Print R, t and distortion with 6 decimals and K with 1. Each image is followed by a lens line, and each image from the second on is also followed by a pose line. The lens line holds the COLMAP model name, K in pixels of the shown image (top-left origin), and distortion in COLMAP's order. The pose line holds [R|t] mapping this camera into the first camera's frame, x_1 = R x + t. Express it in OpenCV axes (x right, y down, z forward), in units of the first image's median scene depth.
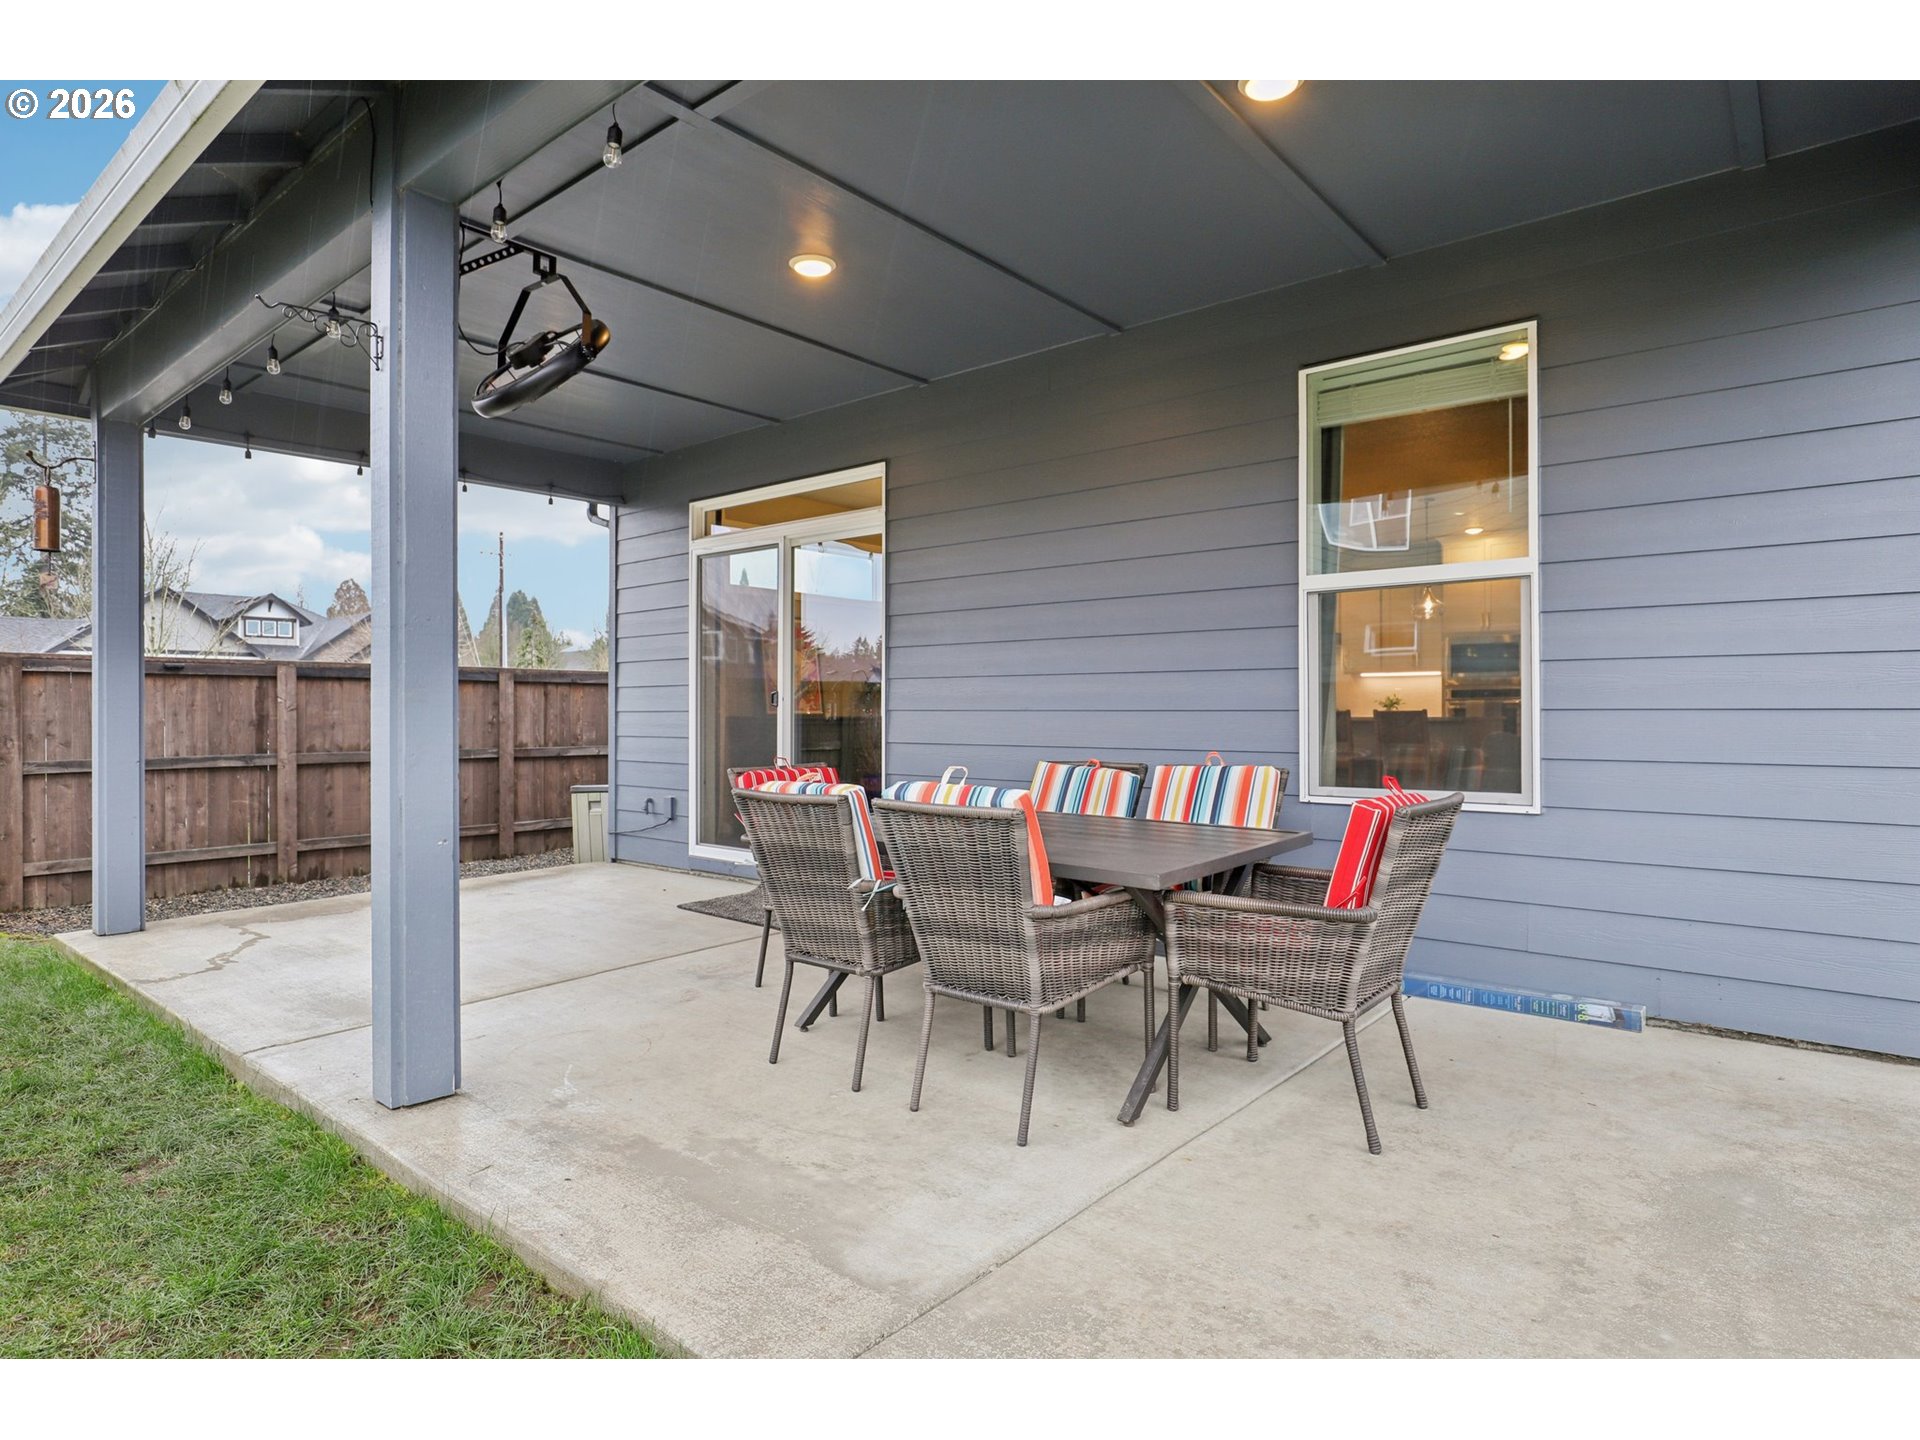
lens RADIAL K [[1061.6, 0, 962.9], [0, 1061.6, 717.0], [0, 0, 1]] dist [-0.002339, -0.000827]
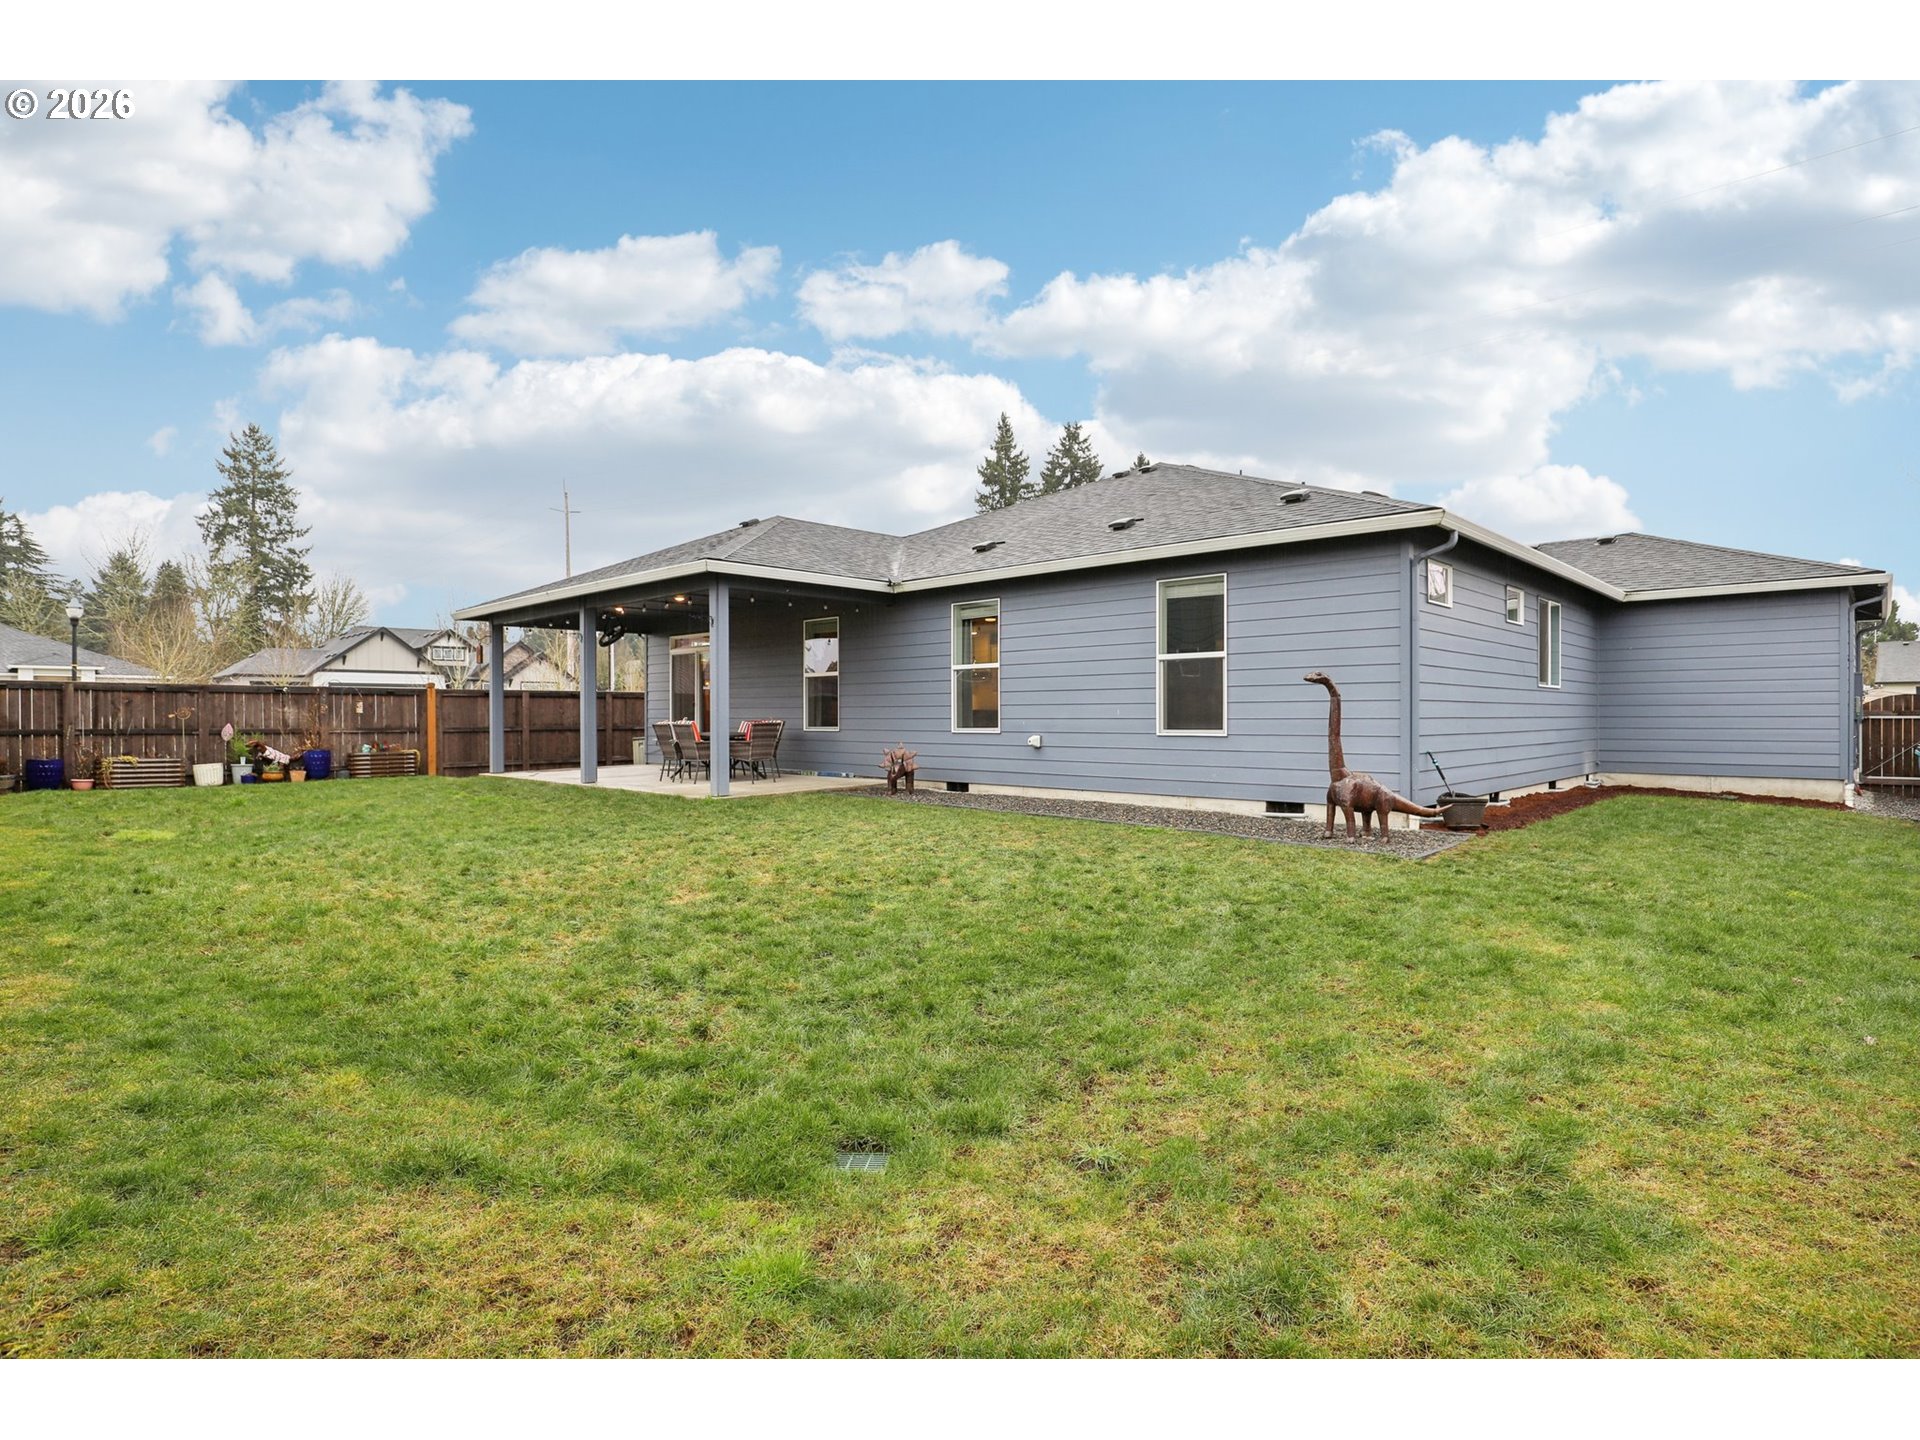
lens RADIAL K [[983.5, 0, 954.6], [0, 983.5, 718.7], [0, 0, 1]] dist [-0.001313, 0.000000]
pose [[0.997285, -0.002550, -0.073590, 0.586756], [0.002573, 0.999997, 0.000223, 0.019175], [0.073589, -0.000412, 0.997289, -1.326271]]
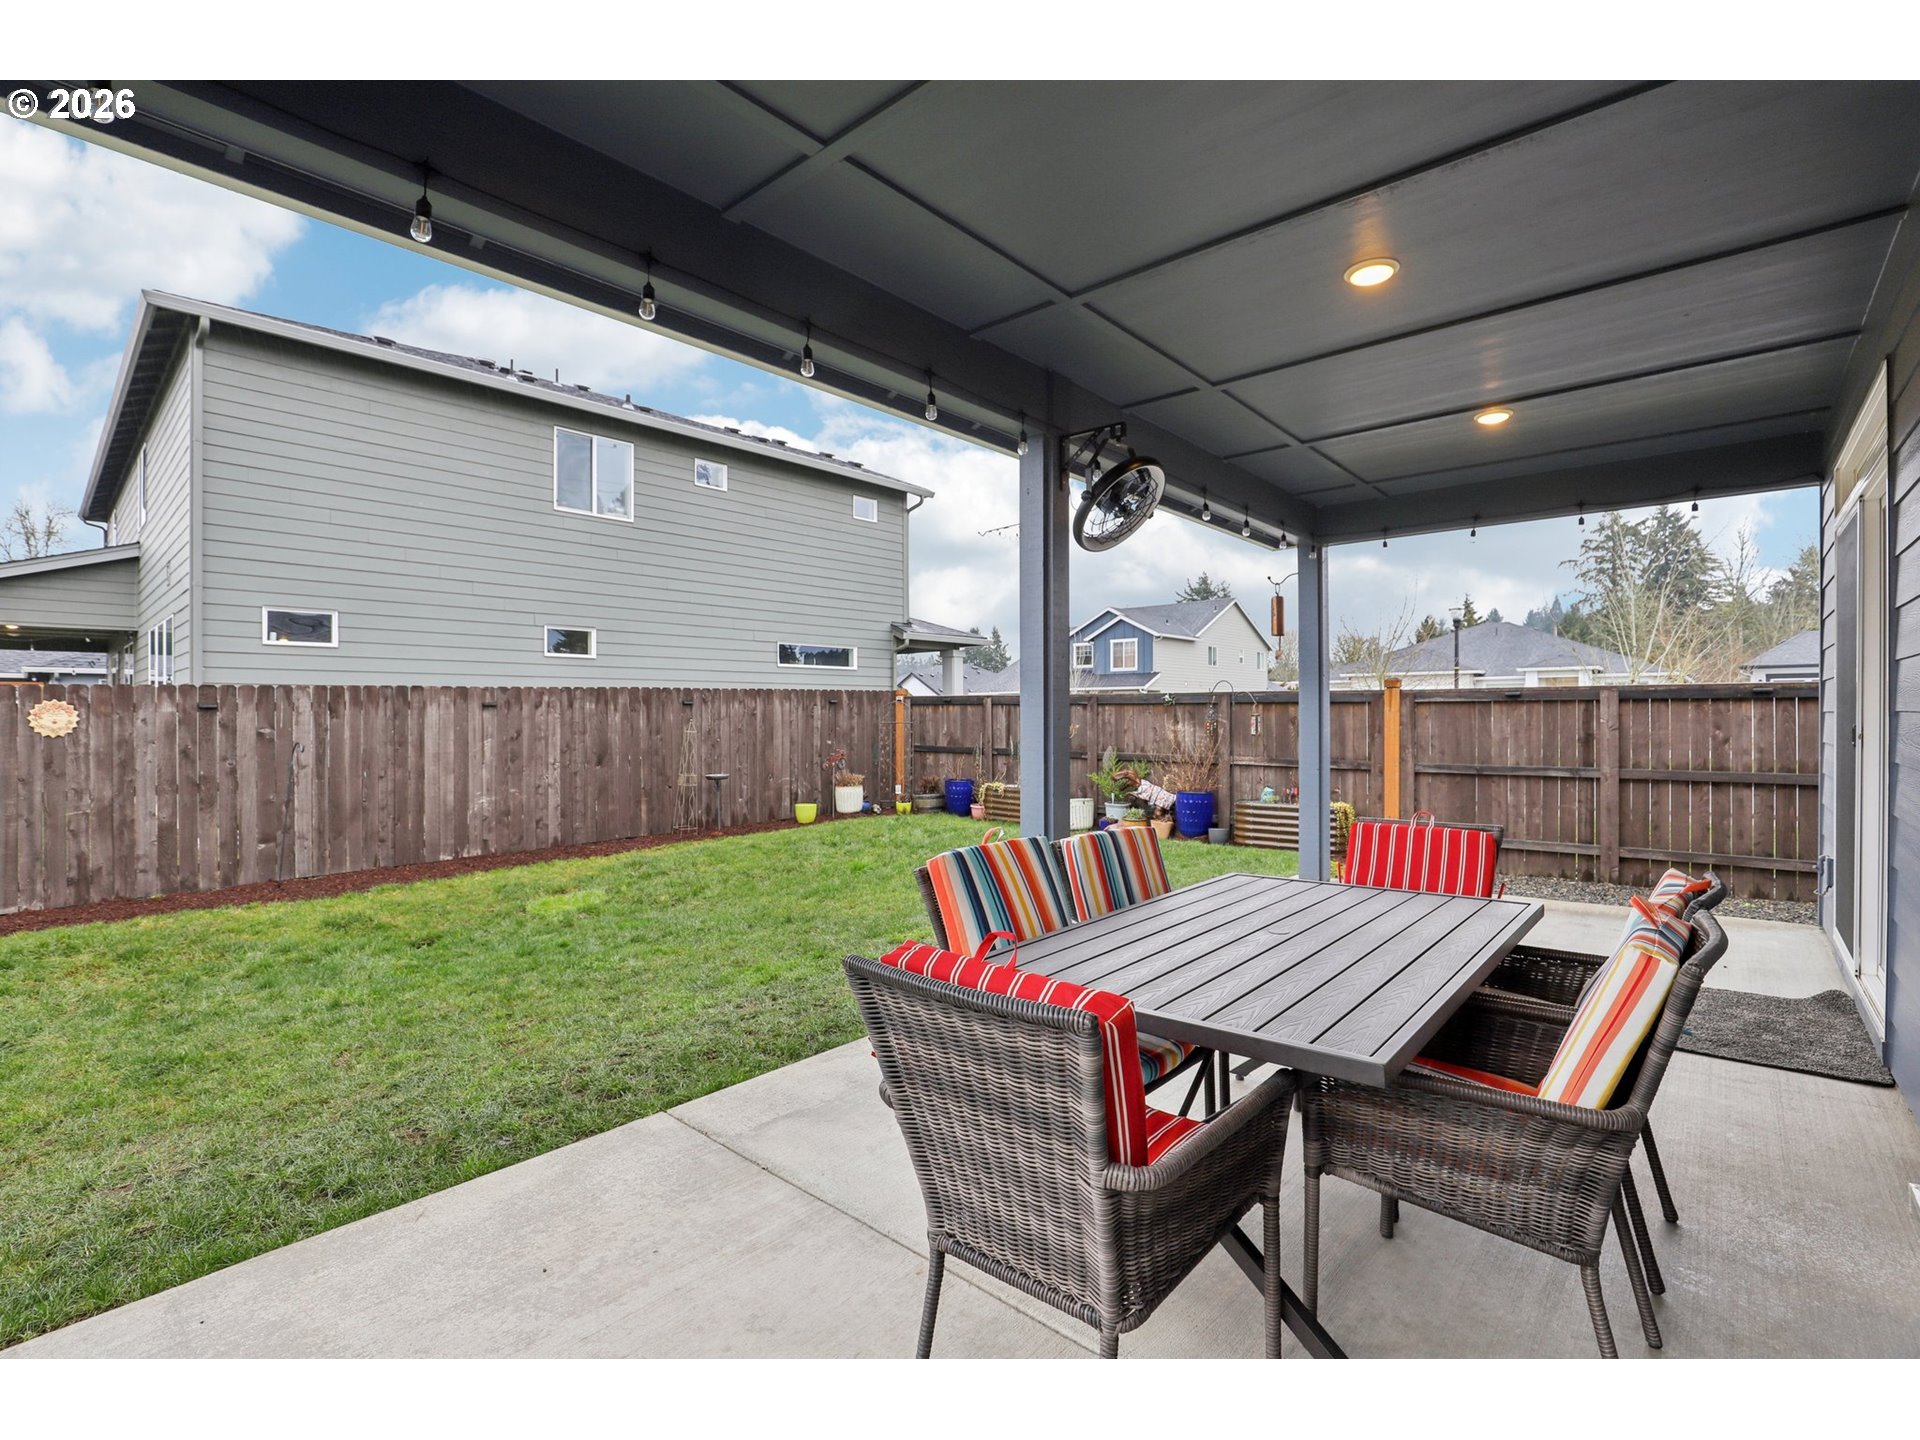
lens RADIAL K [[887.2, 0, 955.9], [0, 887.2, 717.4], [0, 0, 1]] dist [-0.017973, 0.000499]
pose [[-0.034418, 0.002541, -0.999404, 0.316985], [0.000283, 0.999997, 0.002533, -0.021917], [0.999407, -0.000196, -0.034419, 0.344773]]
